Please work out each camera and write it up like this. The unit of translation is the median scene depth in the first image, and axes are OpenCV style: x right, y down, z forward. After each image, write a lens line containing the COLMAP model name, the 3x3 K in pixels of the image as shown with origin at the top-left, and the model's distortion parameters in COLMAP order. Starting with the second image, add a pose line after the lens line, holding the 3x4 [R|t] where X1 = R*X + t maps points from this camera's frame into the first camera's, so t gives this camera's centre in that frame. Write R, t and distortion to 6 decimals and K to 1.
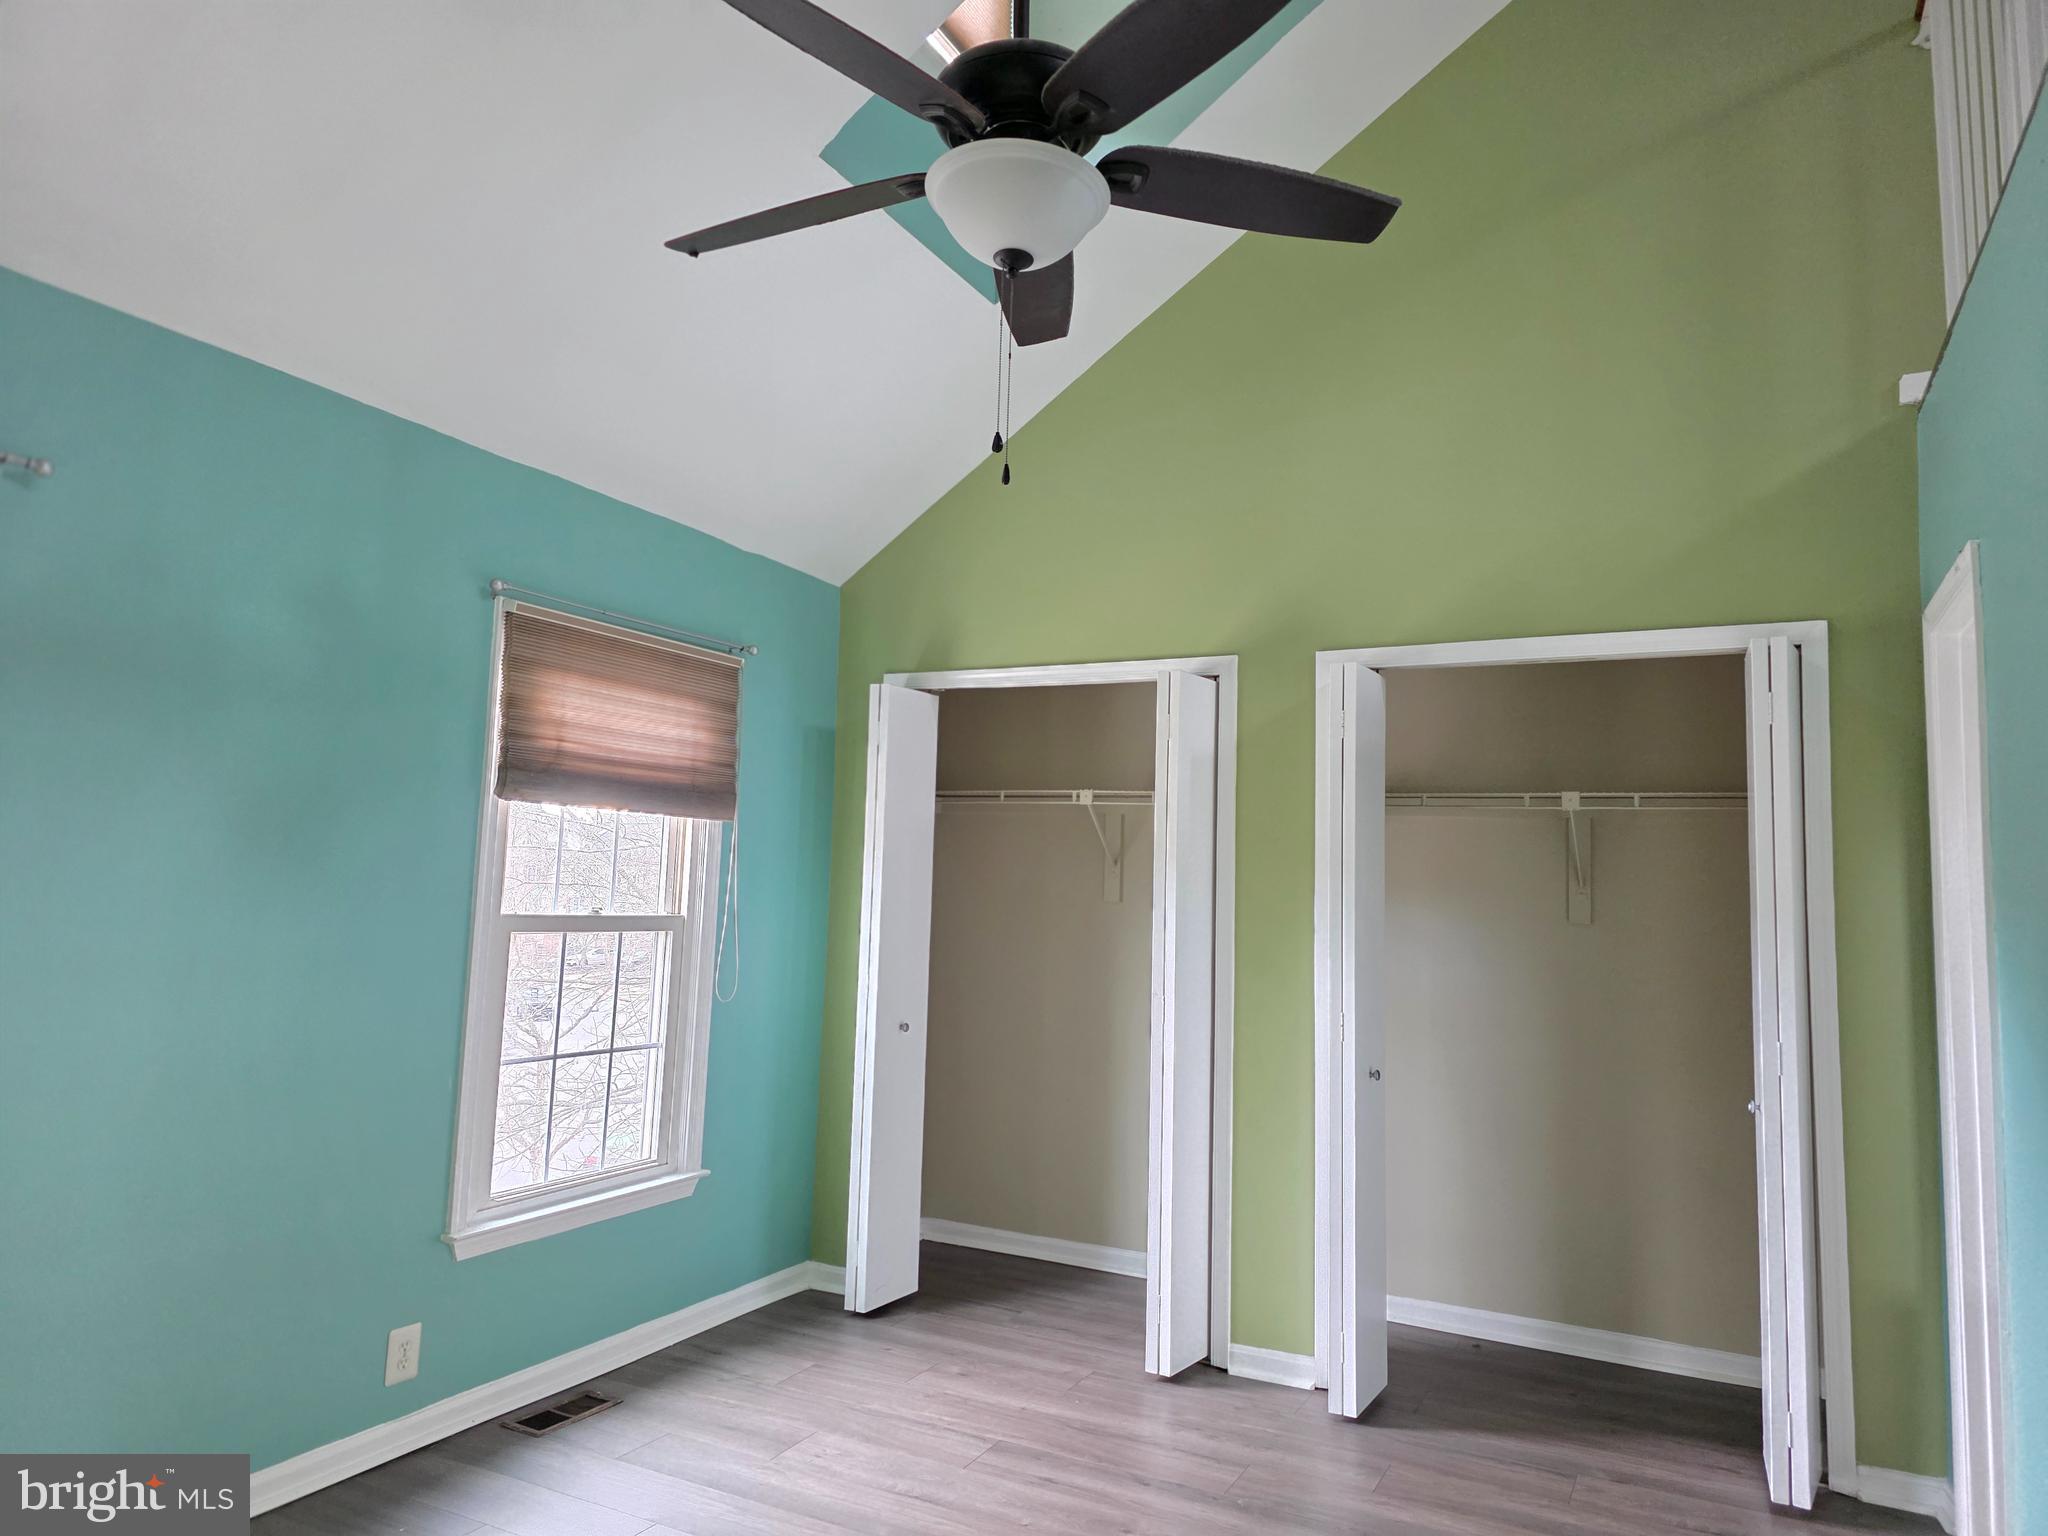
lens RADIAL K [[1378.5, 0, 1021.5], [0, 1378.5, 756.5], [0, 0, 1]] dist [0.063703, -0.055783]
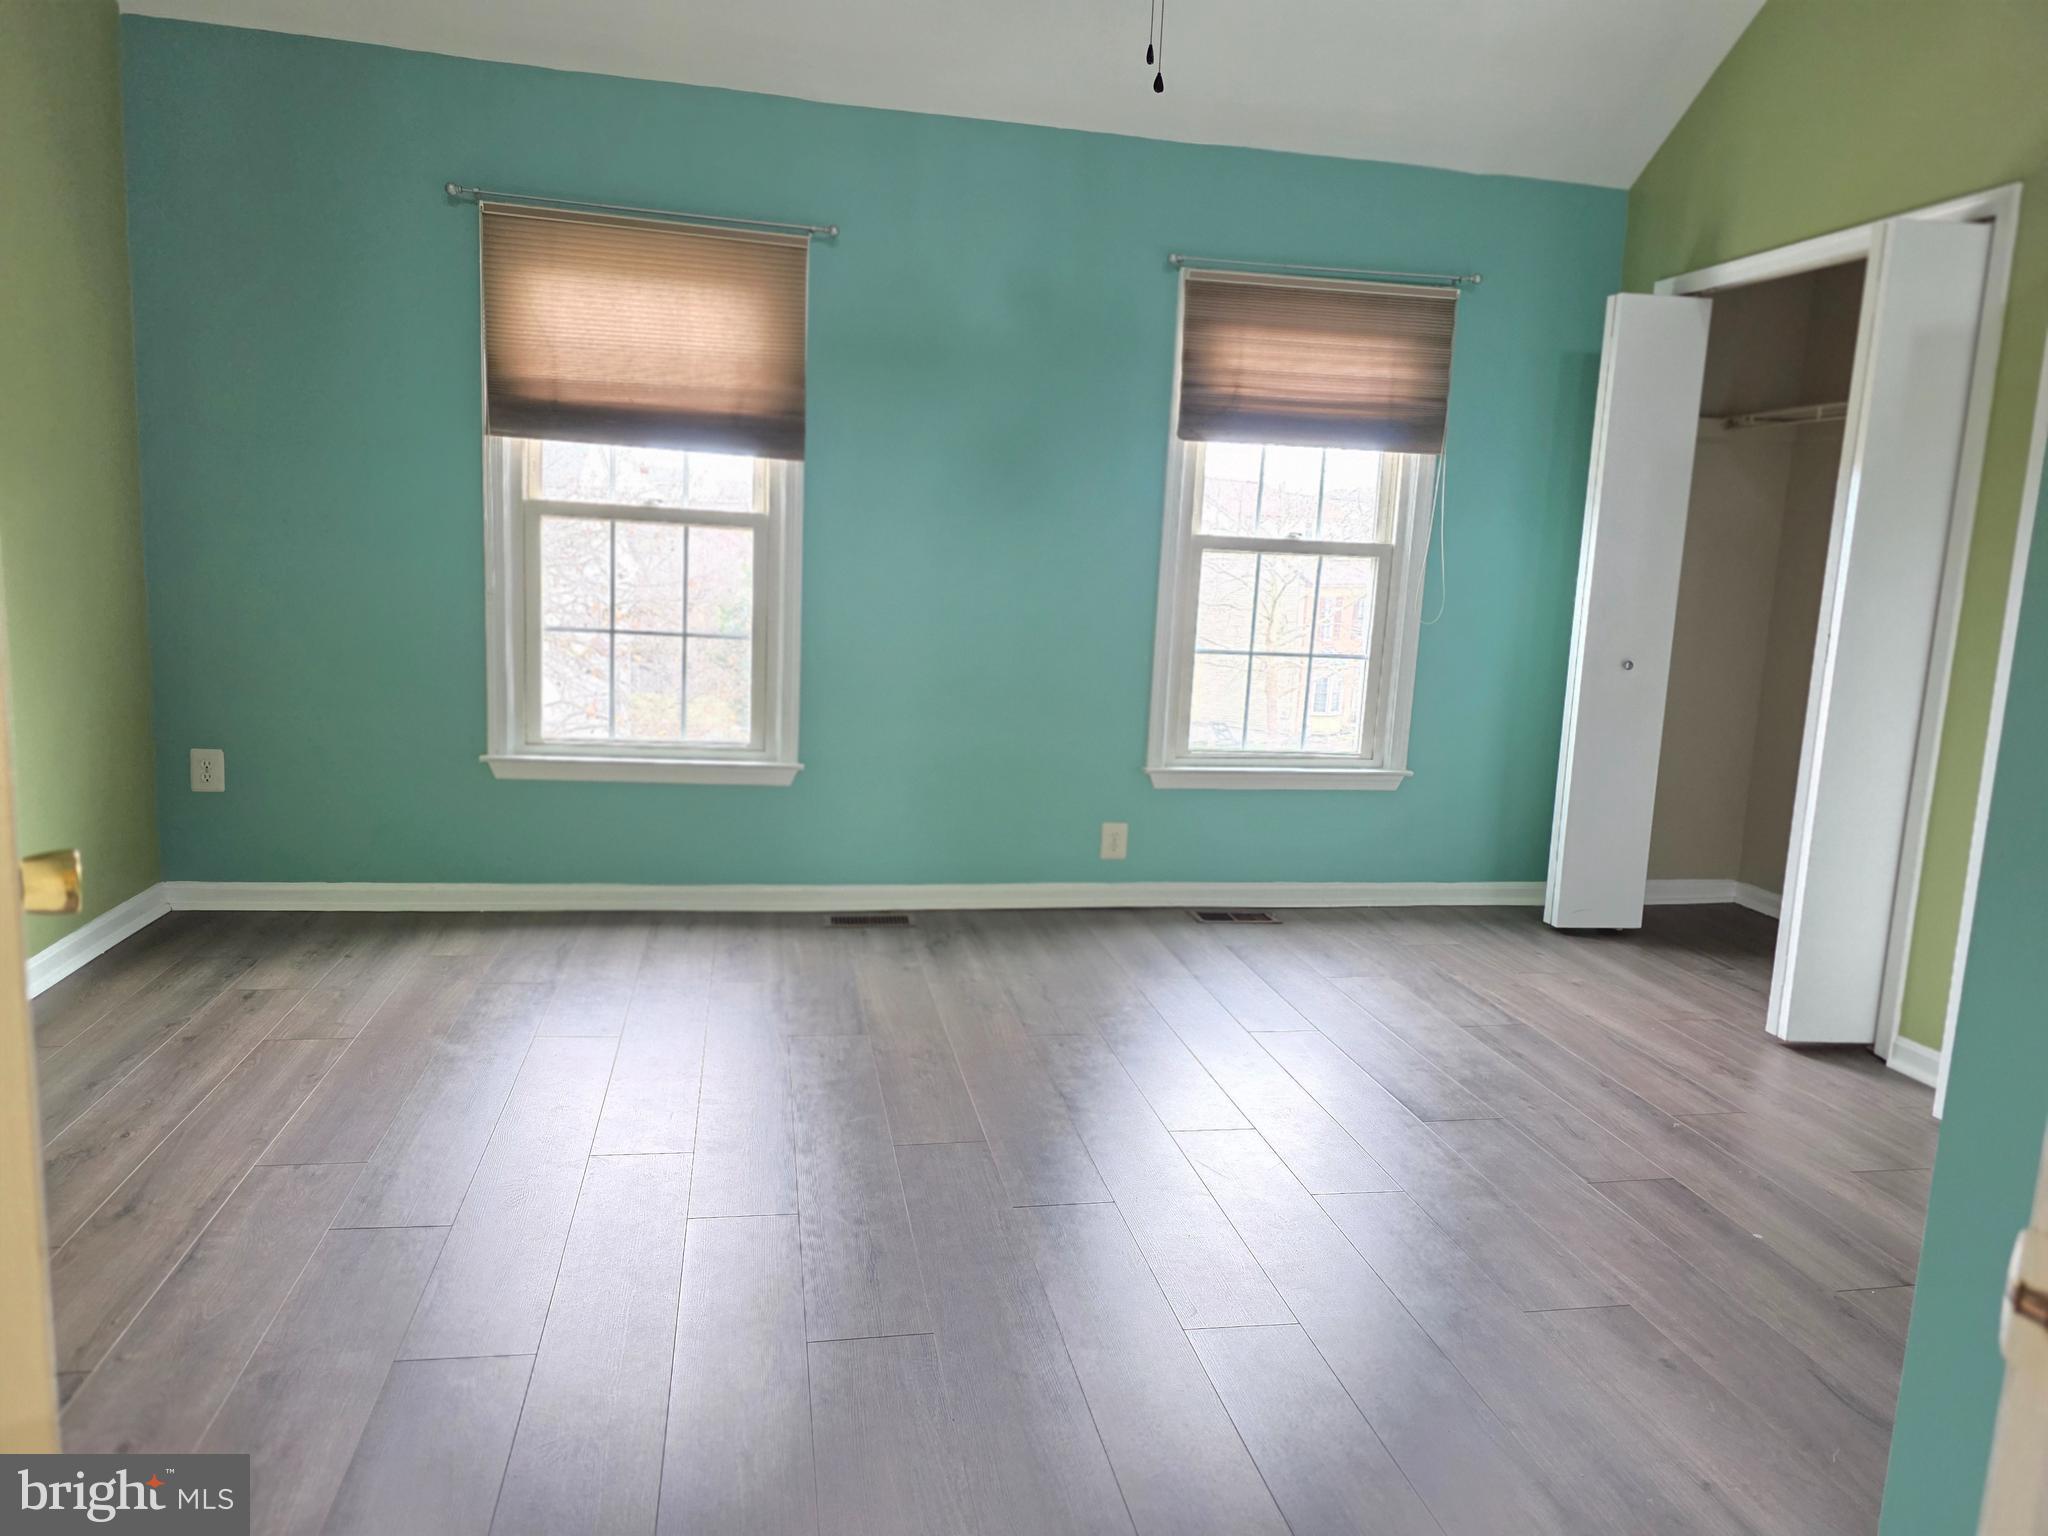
lens RADIAL K [[1378.5, 0, 1014.9], [0, 1378.5, 772.7], [0, 0, 1]] dist [0.063703, -0.055783]
pose [[0.611031, 0.123004, -0.781992, 0.479380], [0.053051, 0.979270, 0.195487, 0.064024], [0.789827, -0.160934, 0.591839, 0.082127]]
